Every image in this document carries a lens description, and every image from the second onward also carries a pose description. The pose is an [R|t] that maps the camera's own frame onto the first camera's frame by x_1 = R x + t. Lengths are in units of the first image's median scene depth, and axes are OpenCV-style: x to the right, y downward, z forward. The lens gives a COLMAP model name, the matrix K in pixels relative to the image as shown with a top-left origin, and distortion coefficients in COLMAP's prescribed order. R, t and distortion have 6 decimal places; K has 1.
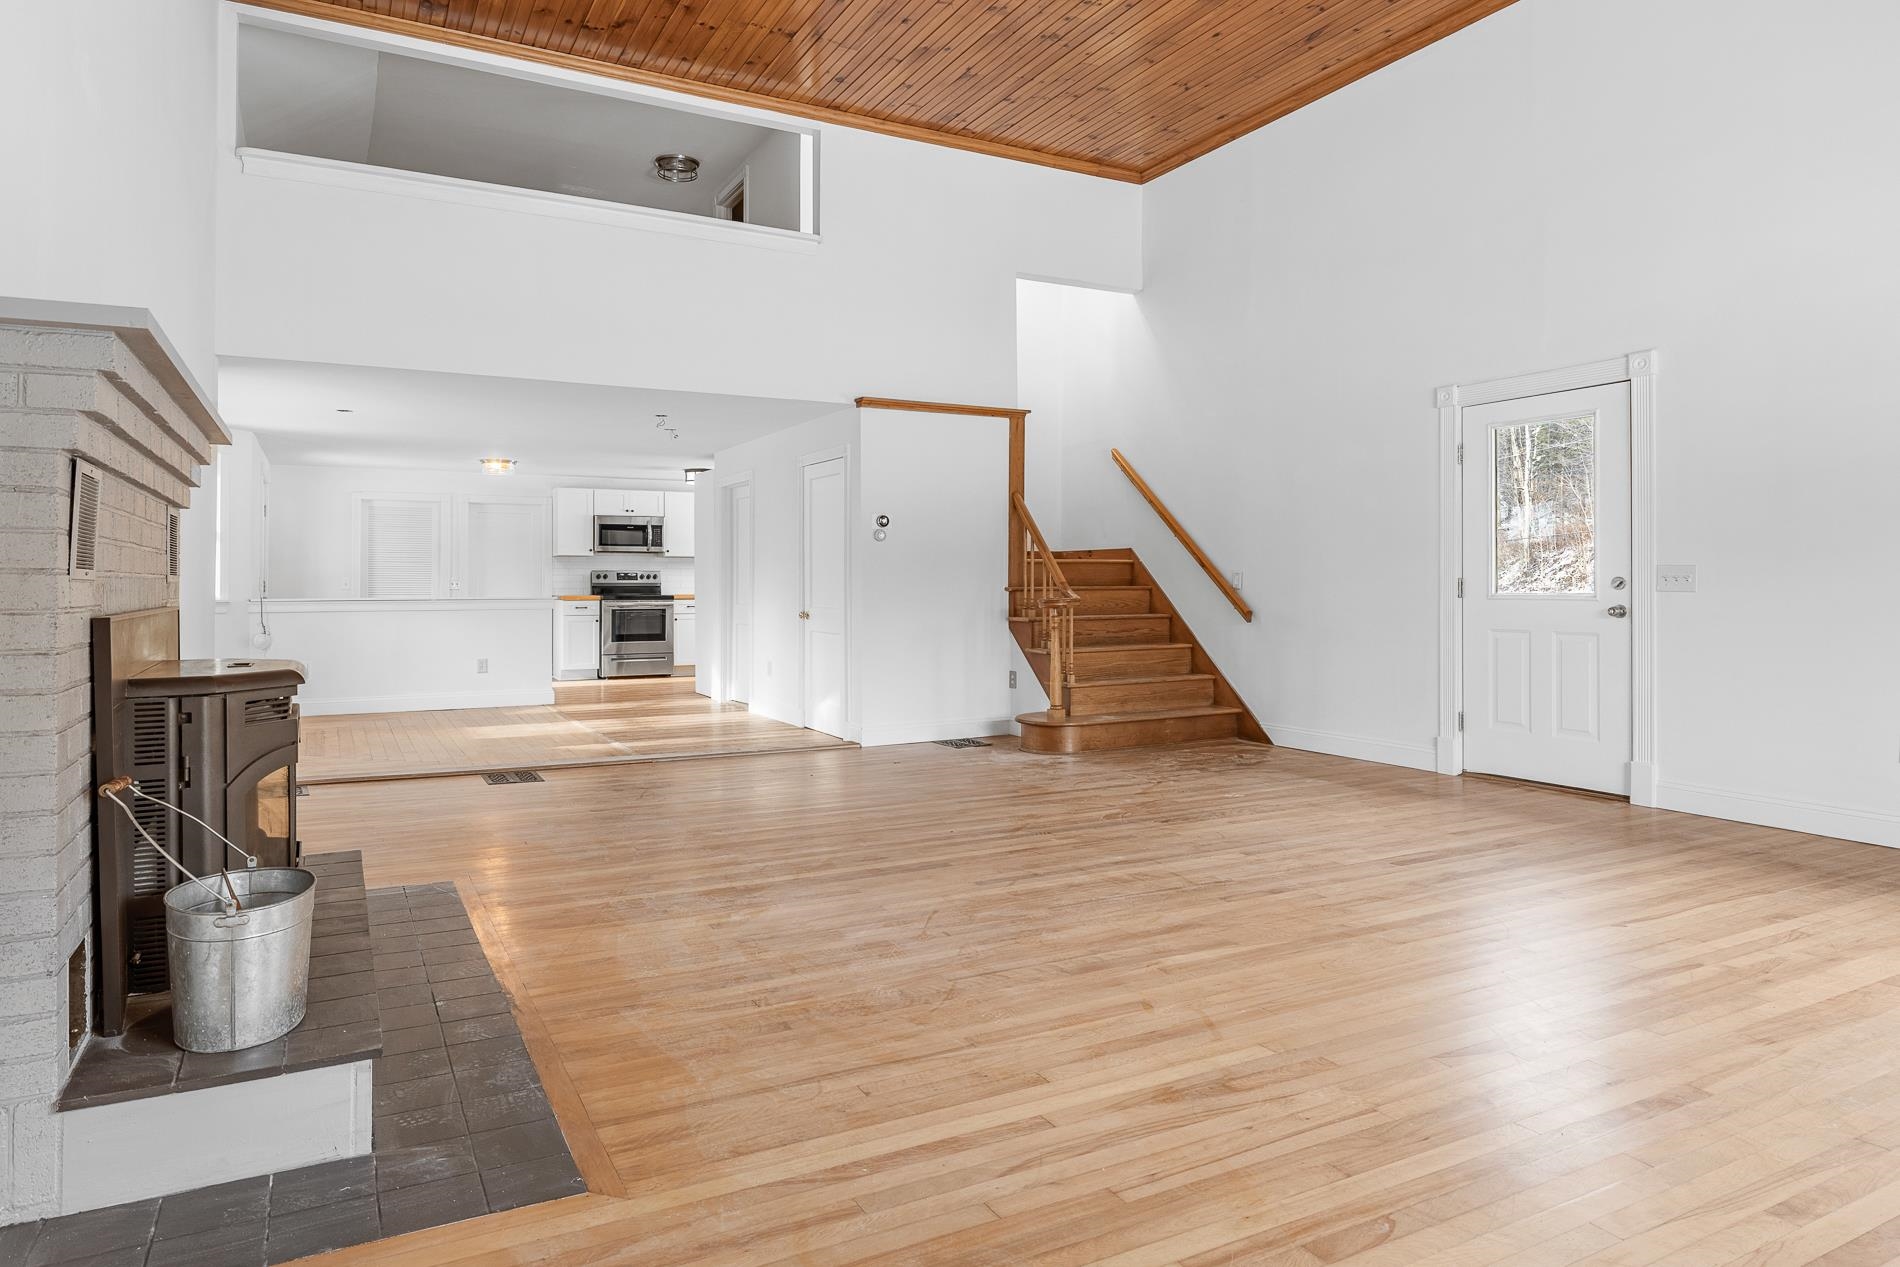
lens RADIAL K [[1174.8, 0, 884.1], [0, 1174.8, 584.9], [0, 0, 1]] dist [0.007268, 0.000167]
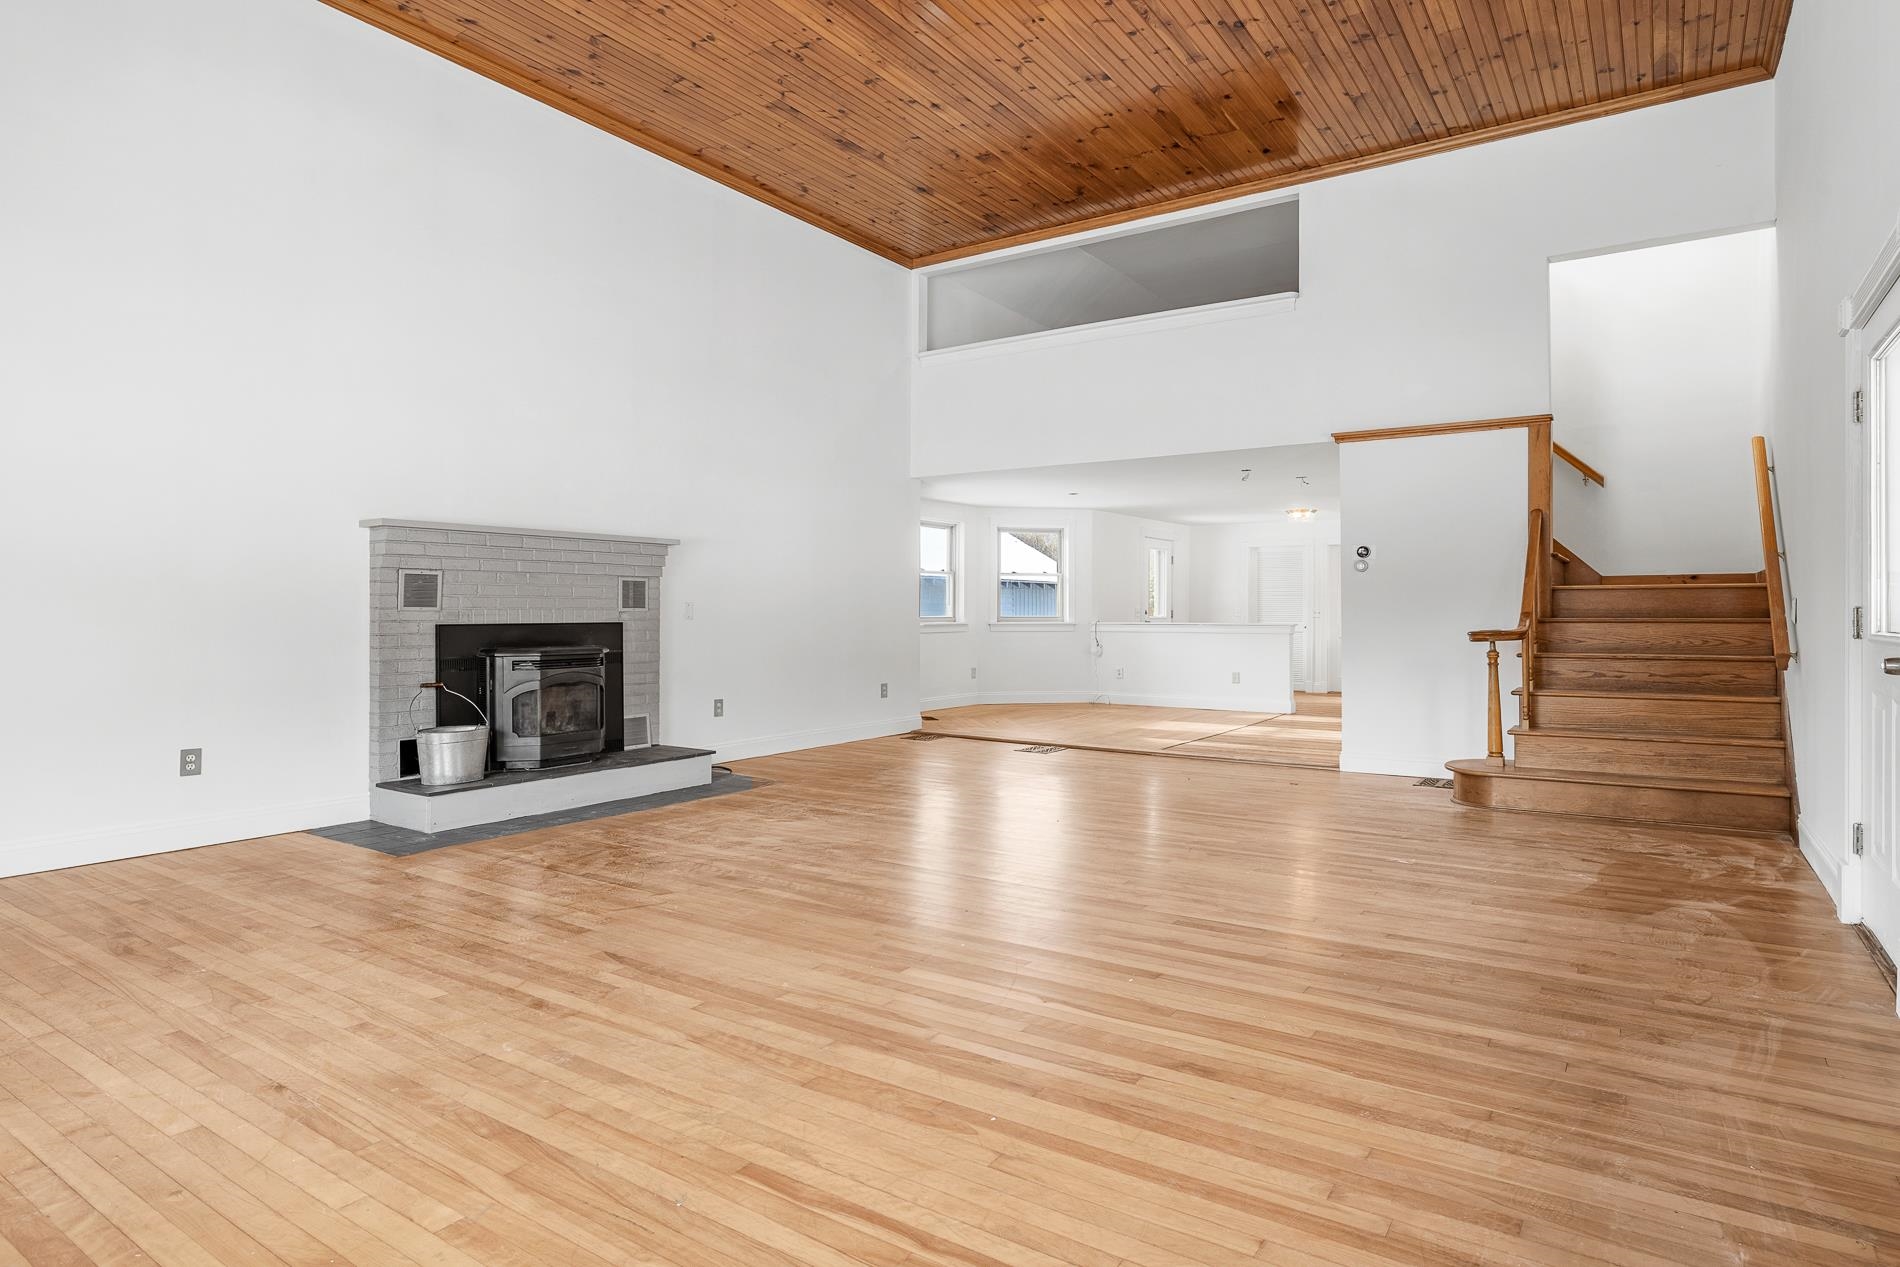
lens RADIAL K [[977.8, 0, 917.9], [0, 977.8, 620.8], [0, 0, 1]] dist [-0.002896, -0.001761]
pose [[0.487761, 0.011320, -0.872904, 0.452296], [-0.005085, 0.999936, 0.010126, -0.001026], [0.872962, -0.000501, 0.487787, 0.208298]]
